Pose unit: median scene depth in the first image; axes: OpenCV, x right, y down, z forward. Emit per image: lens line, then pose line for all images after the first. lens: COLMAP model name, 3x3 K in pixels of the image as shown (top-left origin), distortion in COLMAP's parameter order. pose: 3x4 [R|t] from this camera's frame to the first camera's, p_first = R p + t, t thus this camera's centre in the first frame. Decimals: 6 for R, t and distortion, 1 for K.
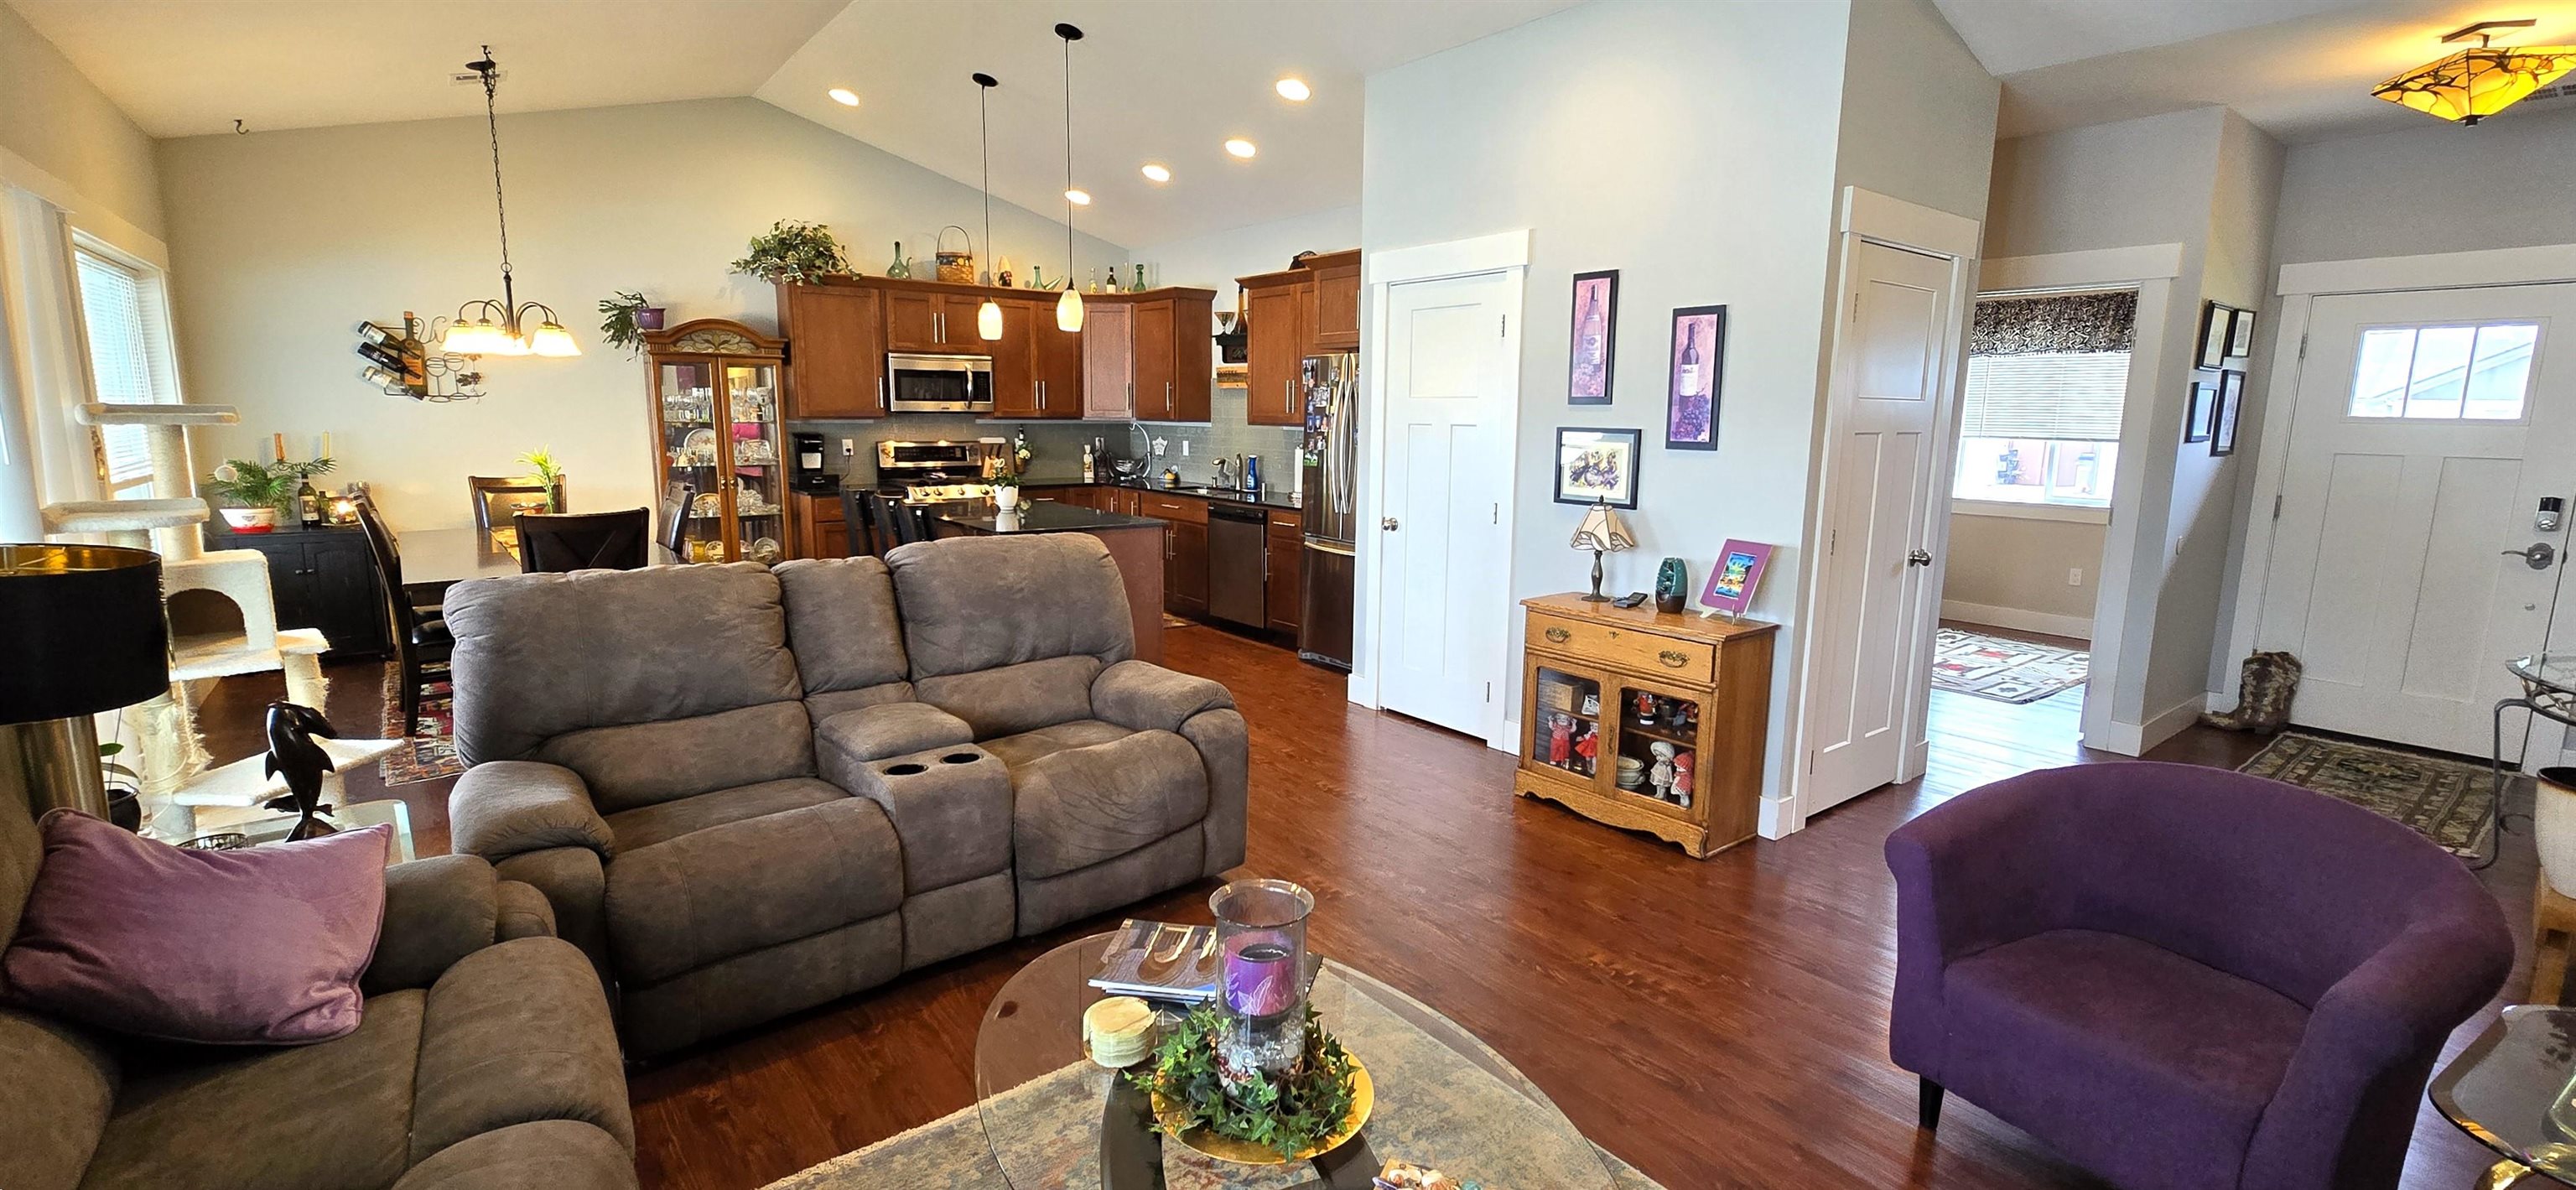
lens RADIAL K [[1096.5, 0, 1290.4], [0, 1096.5, 582.6], [0, 0, 1]] dist [-0.000094, -0.000185]
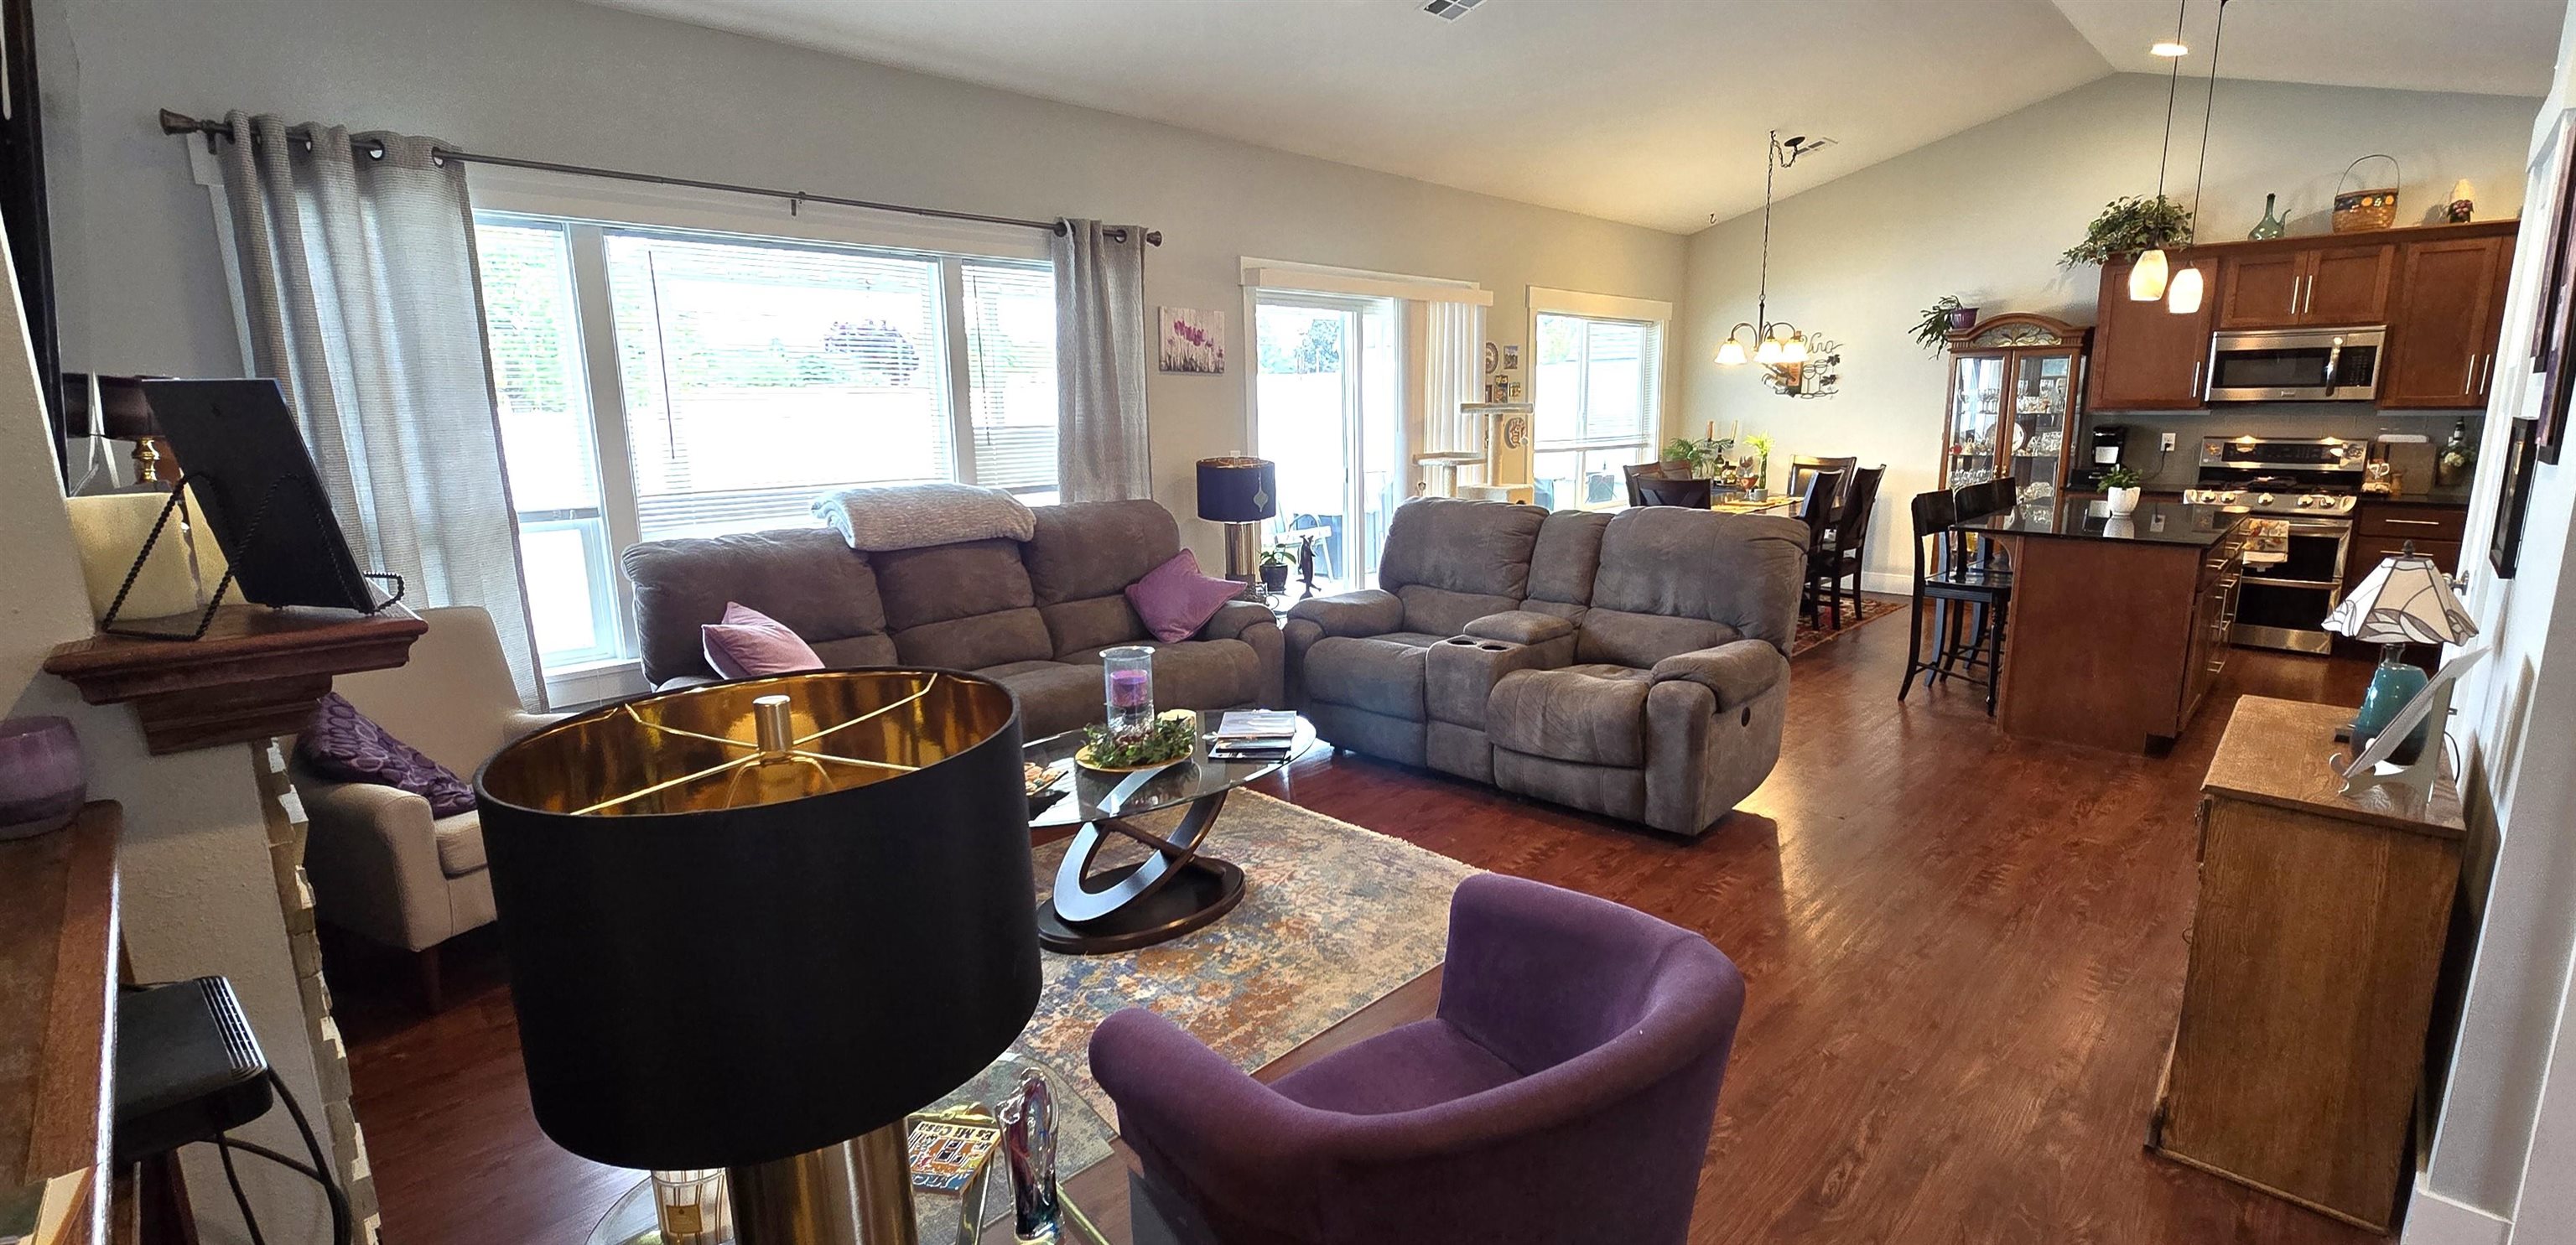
lens RADIAL K [[1104.7, 0, 1347.8], [0, 1104.7, 615.3], [0, 0, 1]] dist [-0.003676, -0.000729]
pose [[0.152597, 0.175901, -0.972509, 0.417441], [-0.144605, 0.977416, 0.154098, -0.029284], [0.977652, 0.117115, 0.174587, 0.222441]]
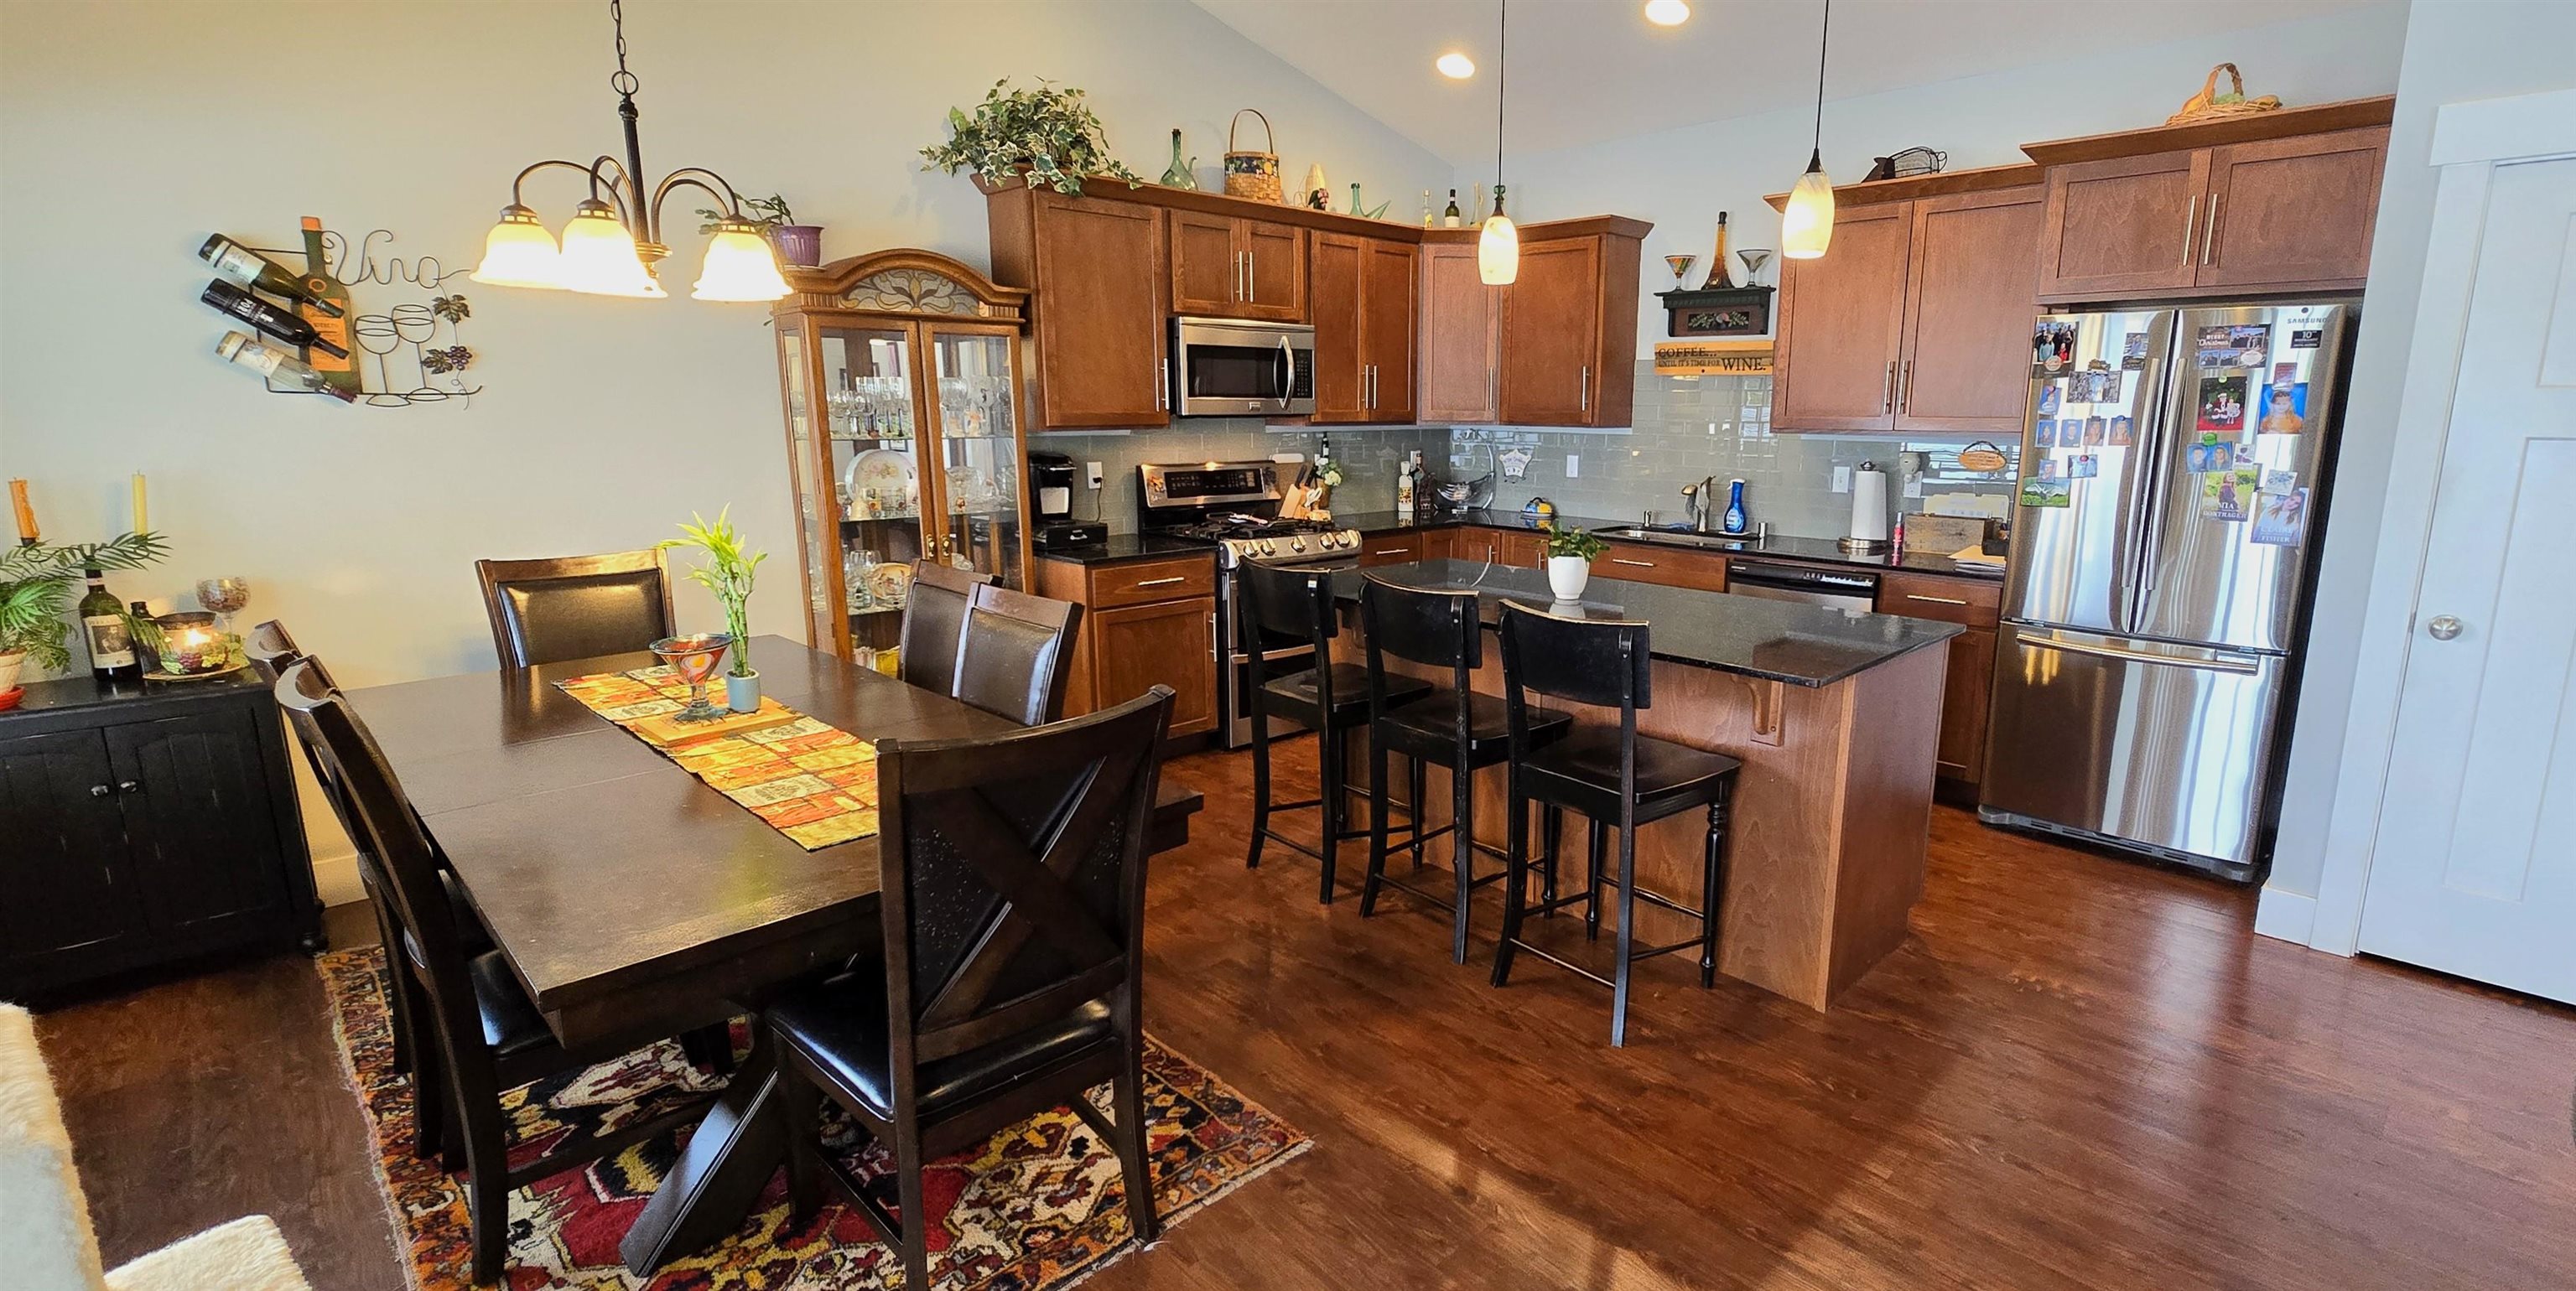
lens RADIAL K [[1161.2, 0, 1409.7], [0, 1161.2, 632.9], [0, 0, 1]] dist [-0.001381, -0.000437]
pose [[0.990427, -0.033648, 0.133876, -0.342746], [0.028403, 0.998760, 0.040896, -0.062013], [-0.135086, -0.036702, 0.990154, 0.363463]]
